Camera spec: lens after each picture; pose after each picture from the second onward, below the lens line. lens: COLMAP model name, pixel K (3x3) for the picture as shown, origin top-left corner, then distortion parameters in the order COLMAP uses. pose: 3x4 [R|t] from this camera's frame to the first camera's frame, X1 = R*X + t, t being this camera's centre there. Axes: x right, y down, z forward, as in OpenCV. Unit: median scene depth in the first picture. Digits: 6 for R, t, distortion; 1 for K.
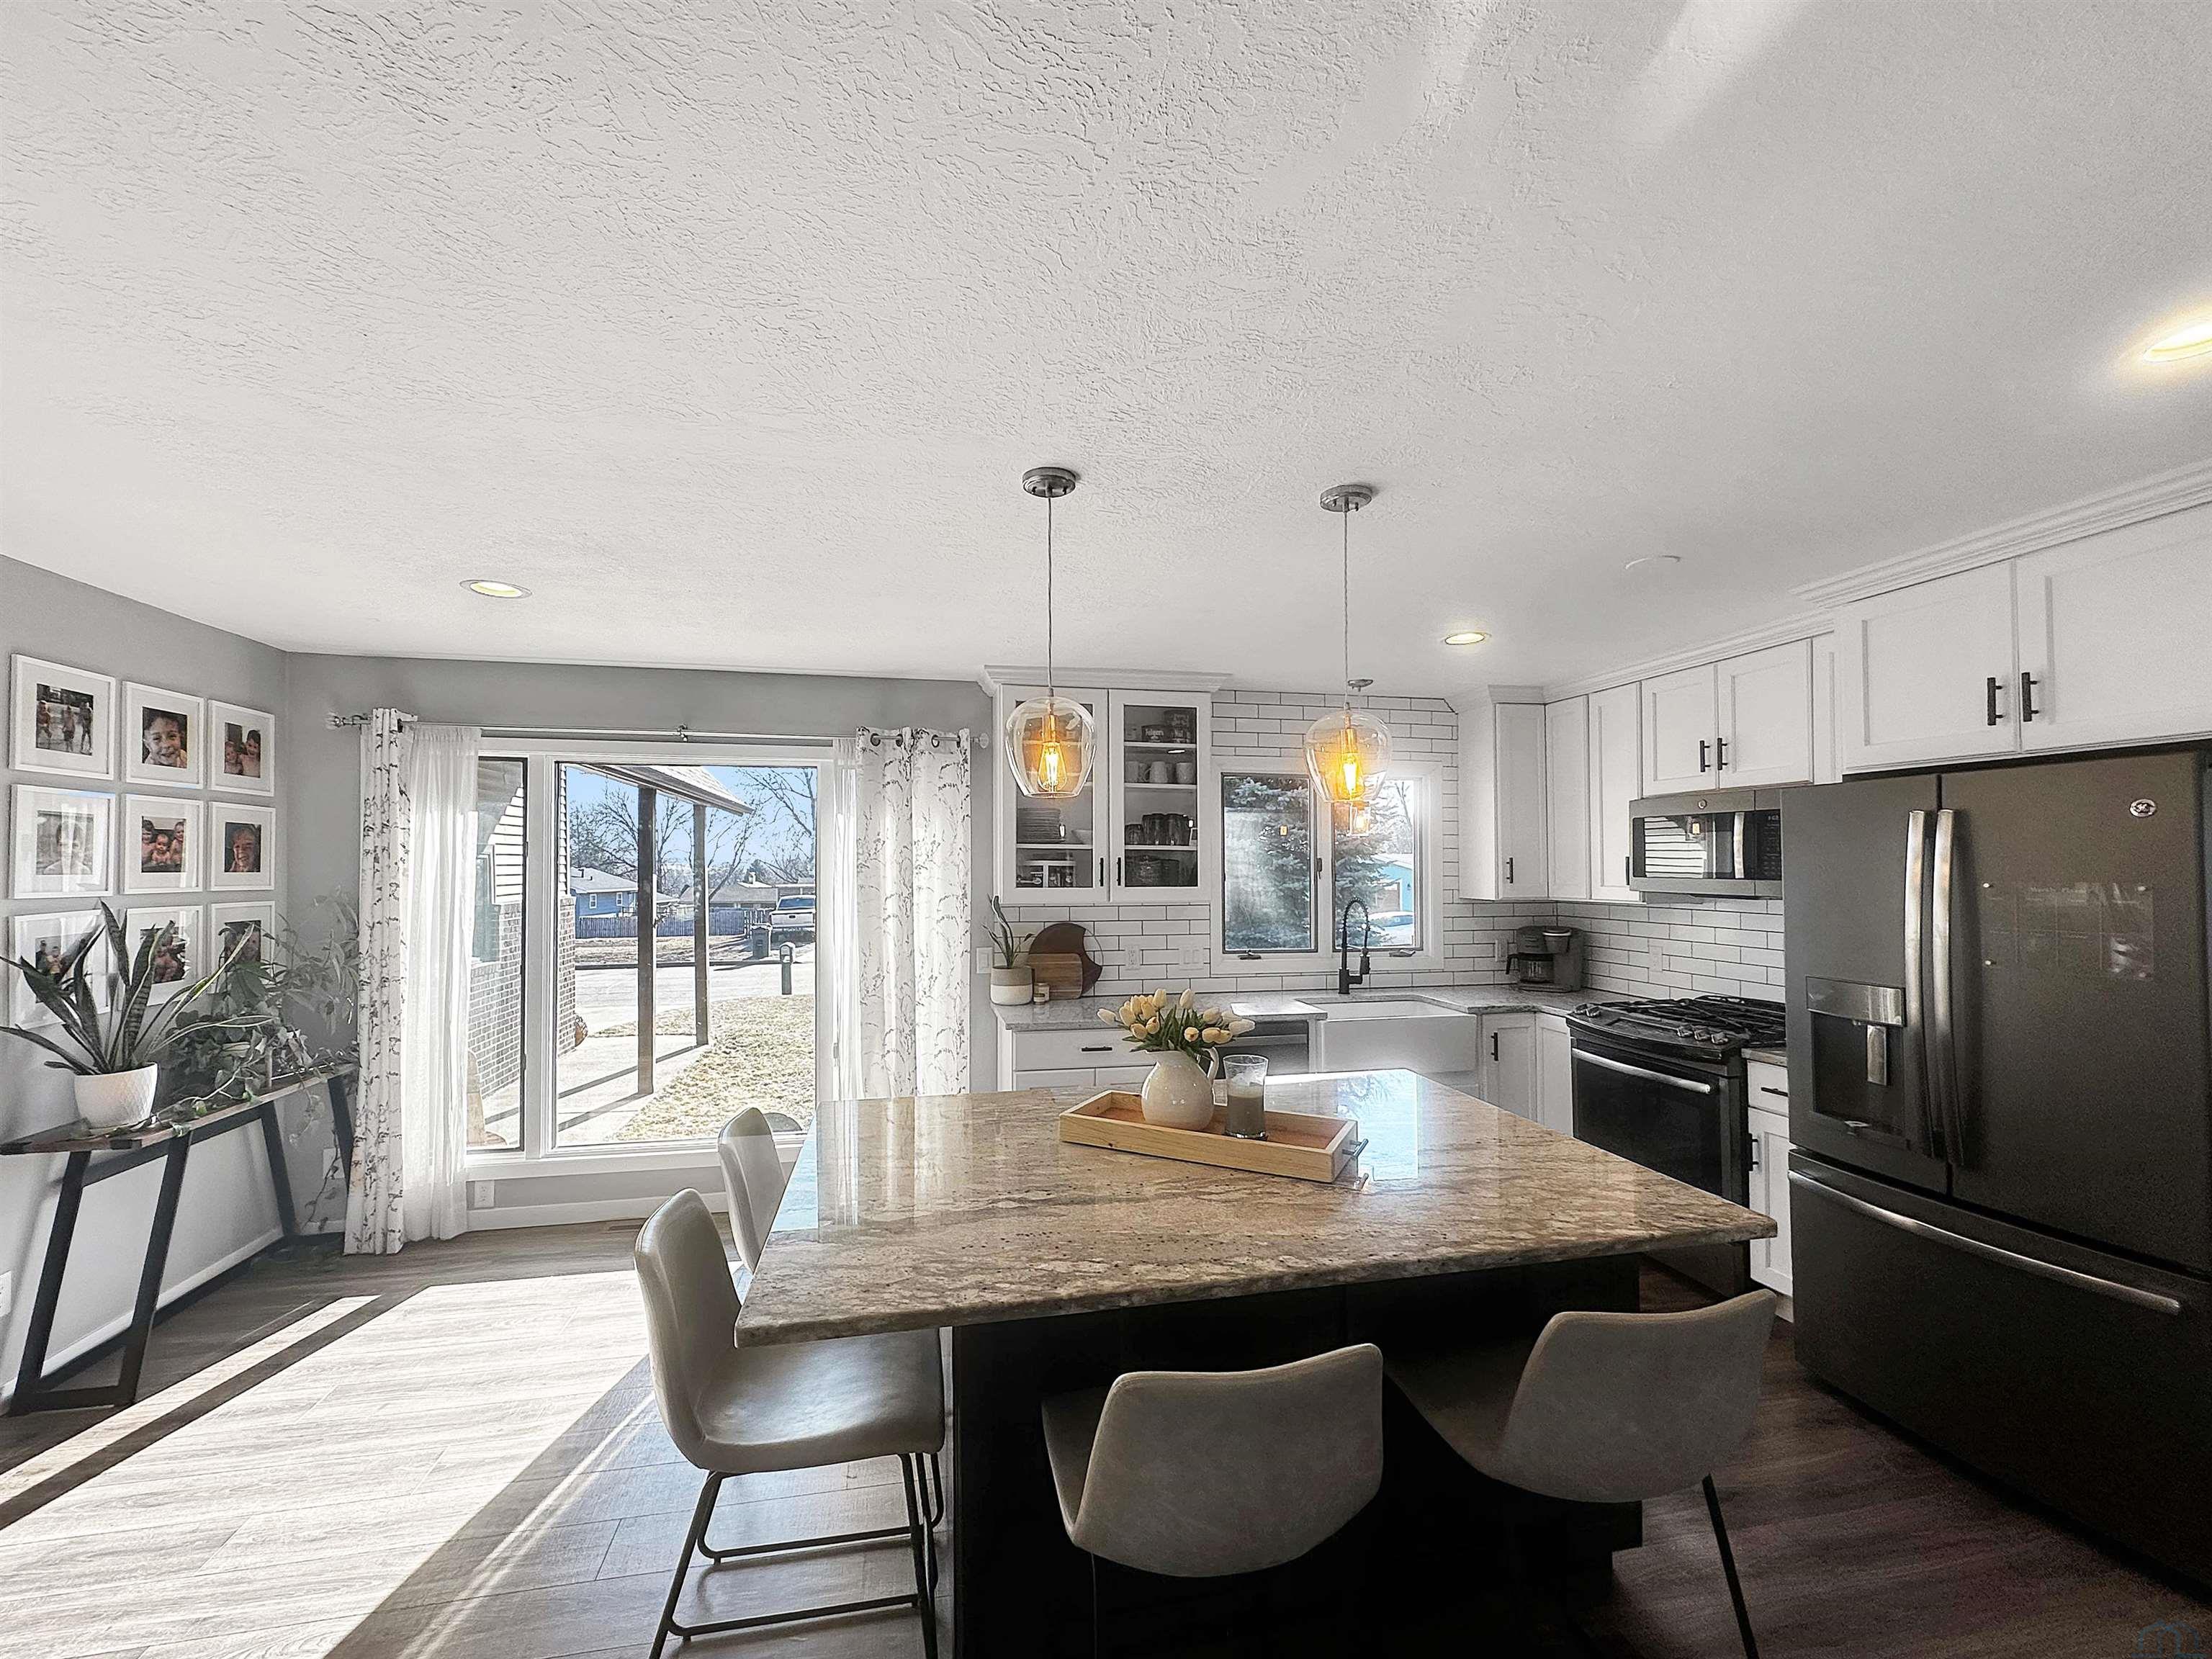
lens RADIAL K [[901.3, 0, 1093.1], [0, 901.3, 855.4], [0, 0, 1]] dist [-0.007317, -0.000448]
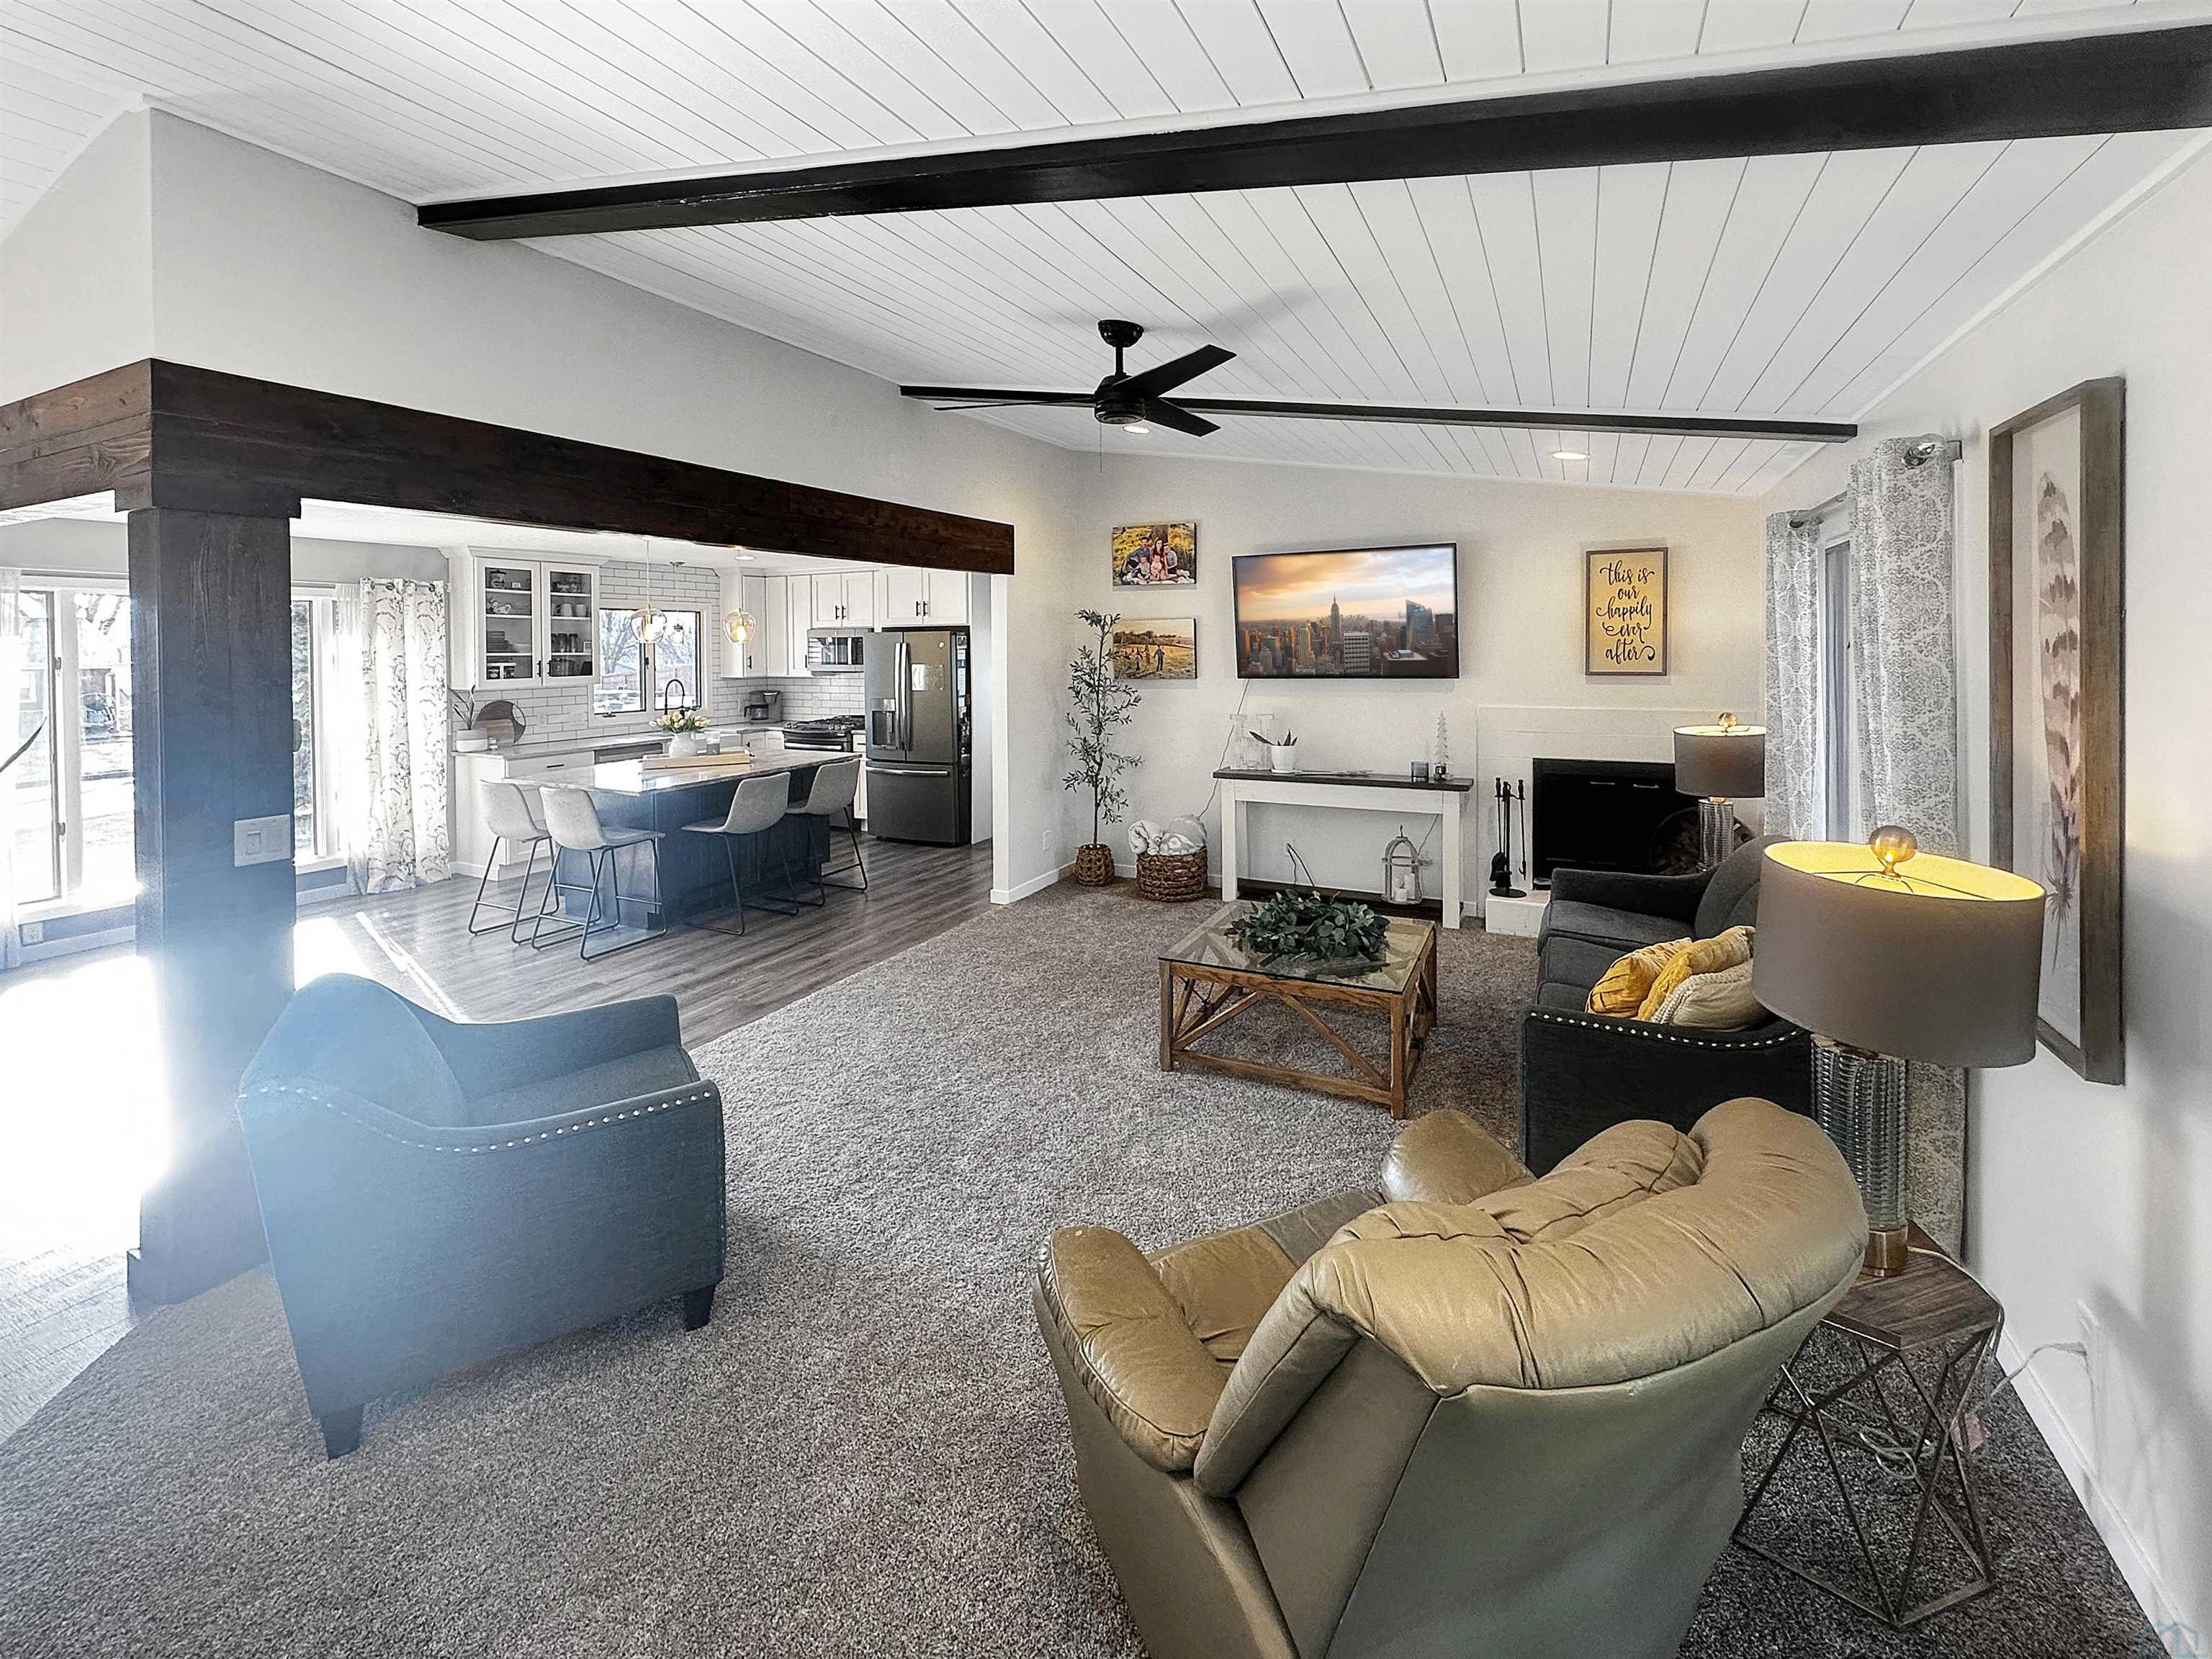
lens RADIAL K [[901.3, 0, 1091.5], [0, 901.3, 654.7], [0, 0, 1]] dist [-0.007317, -0.000448]
pose [[0.625067, -0.014957, 0.780428, -0.749780], [0.000457, 0.999823, 0.018795, -0.045022], [-0.780571, -0.011391, 0.624963, -1.002889]]
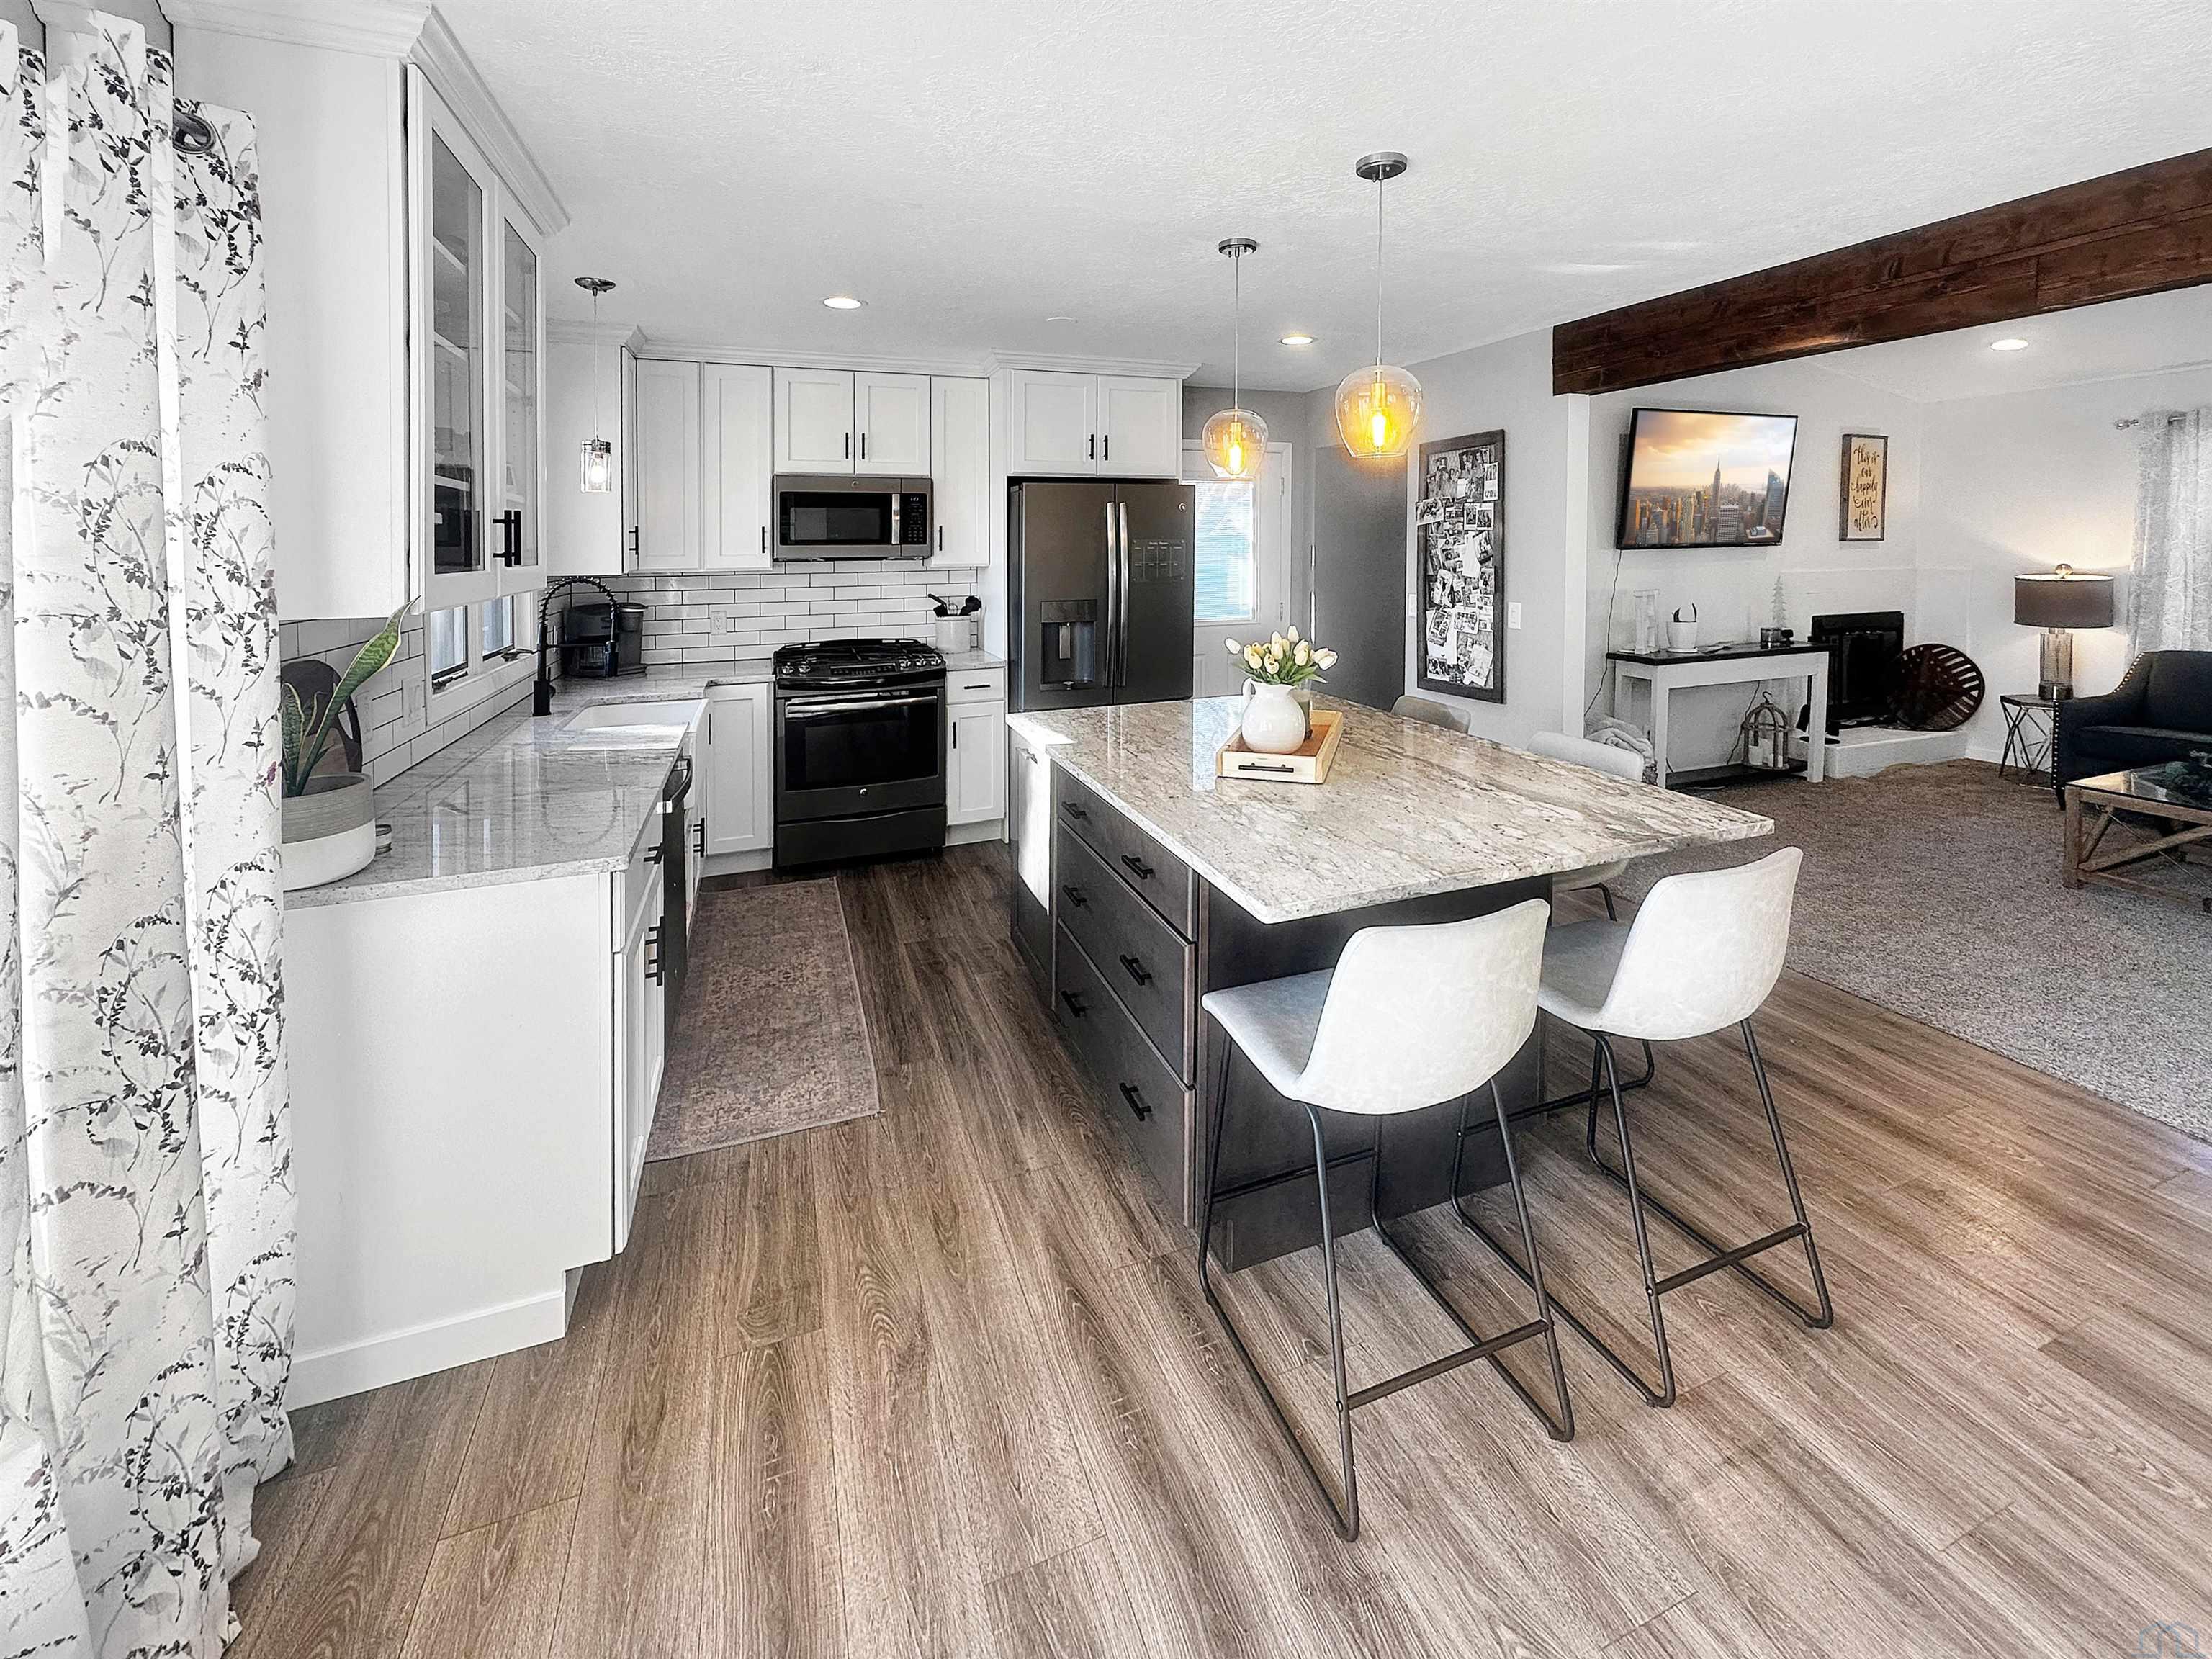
lens RADIAL K [[901.3, 0, 1111.2], [0, 901.3, 575.8], [0, 0, 1]] dist [-0.007317, -0.000448]
pose [[-0.143012, -0.035479, 0.989085, -0.593209], [-0.004778, 0.999370, 0.035157, 0.022514], [-0.989709, 0.000302, -0.143091, 0.811884]]
